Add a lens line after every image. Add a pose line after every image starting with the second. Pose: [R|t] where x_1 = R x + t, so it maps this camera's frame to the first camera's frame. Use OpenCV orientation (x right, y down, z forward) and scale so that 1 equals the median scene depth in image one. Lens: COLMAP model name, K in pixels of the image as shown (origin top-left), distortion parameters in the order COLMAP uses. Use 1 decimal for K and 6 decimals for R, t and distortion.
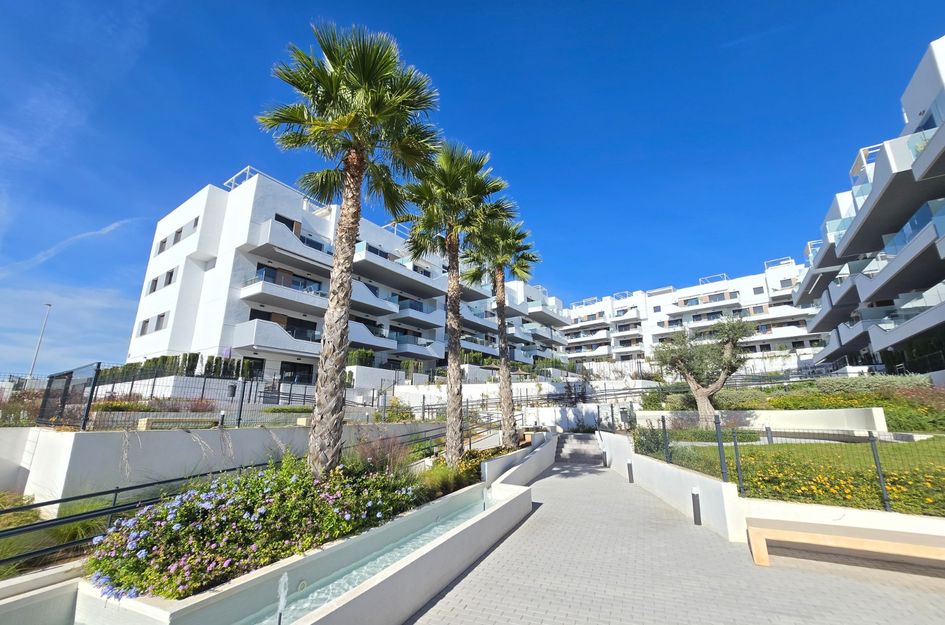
lens RADIAL K [[386.4, 0, 474.2], [0, 386.4, 317.1], [0, 0, 1]] dist [0.000446, -0.001025]
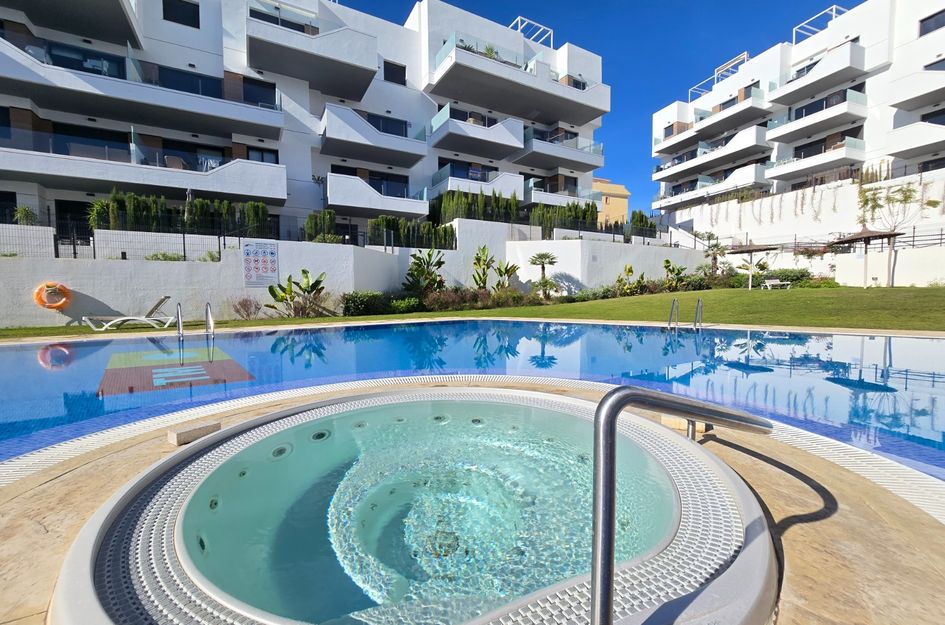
lens RADIAL K [[386.4, 0, 475.4], [0, 386.4, 316.9], [0, 0, 1]] dist [0.000446, -0.001025]
pose [[0.899402, 0.004465, -0.437101, 0.258495], [0.121156, 0.958226, 0.259085, 0.091348], [0.419998, -0.285979, 0.861289, 0.459252]]
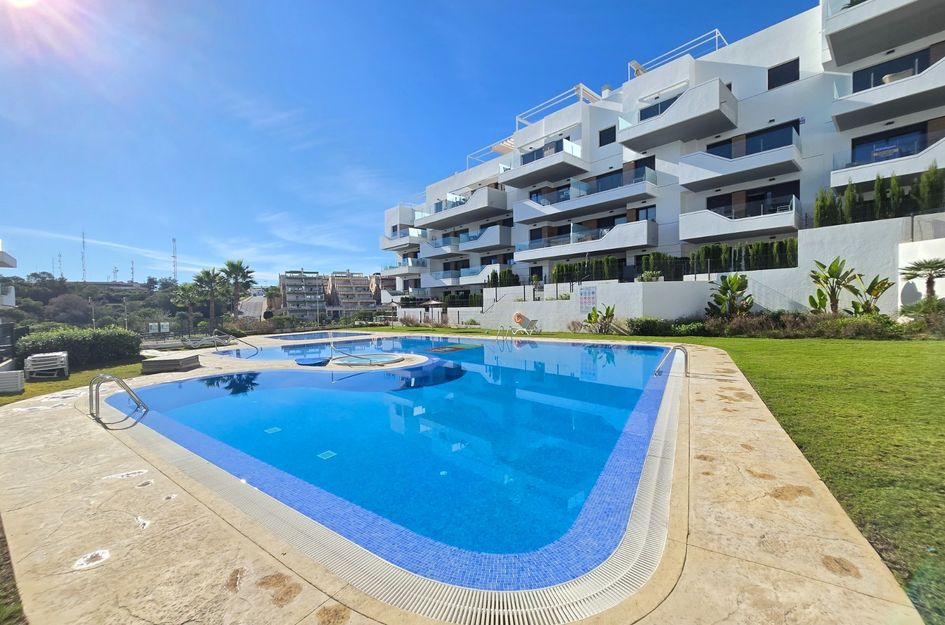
lens RADIAL K [[386.4, 0, 467.0], [0, 386.4, 314.2], [0, 0, 1]] dist [0.000446, -0.001025]
pose [[-0.239798, 0.009041, -0.970781, 0.394355], [0.241151, 0.969171, -0.050542, 0.105662], [0.940395, -0.246225, -0.234585, 0.558168]]
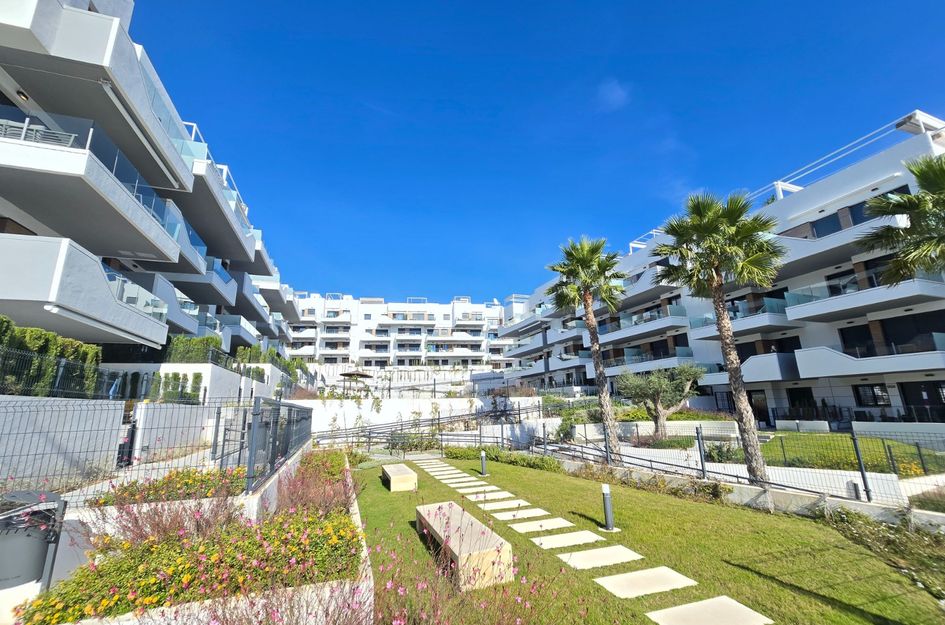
lens RADIAL K [[386.4, 0, 472.7], [0, 386.4, 317.2], [0, 0, 1]] dist [0.000446, -0.001025]
pose [[0.607454, 0.165923, 0.776833, -0.168237], [-0.169746, 0.982467, -0.077109, 0.012343], [-0.776006, -0.085024, 0.624968, 0.116653]]
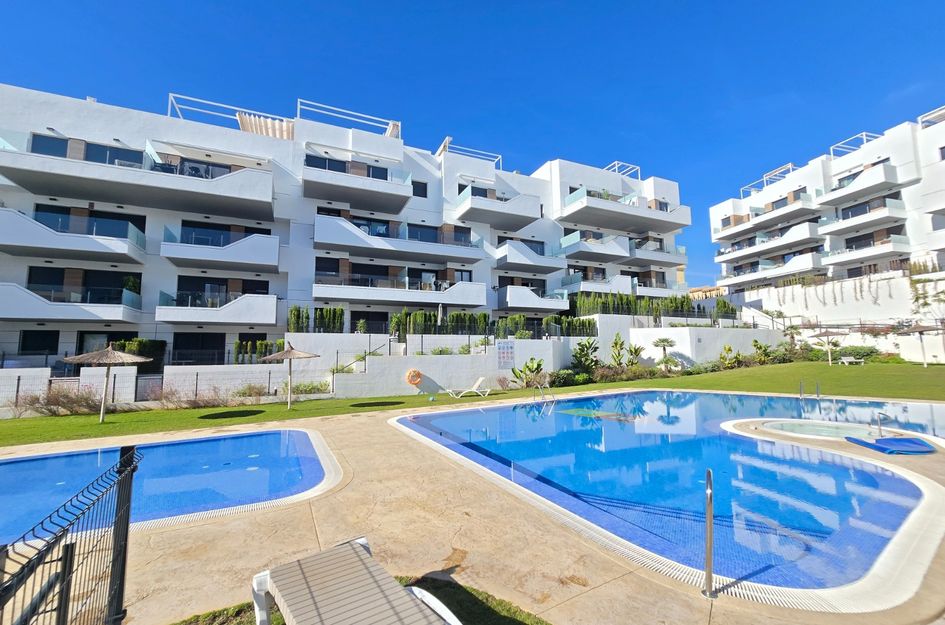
lens RADIAL K [[386.4, 0, 470.7], [0, 386.4, 315.6], [0, 0, 1]] dist [0.000446, -0.001025]
pose [[0.854893, -0.074394, -0.513442, 0.218372], [0.143885, 0.984841, 0.096876, 0.042620], [0.498452, -0.156695, 0.852638, 0.326403]]
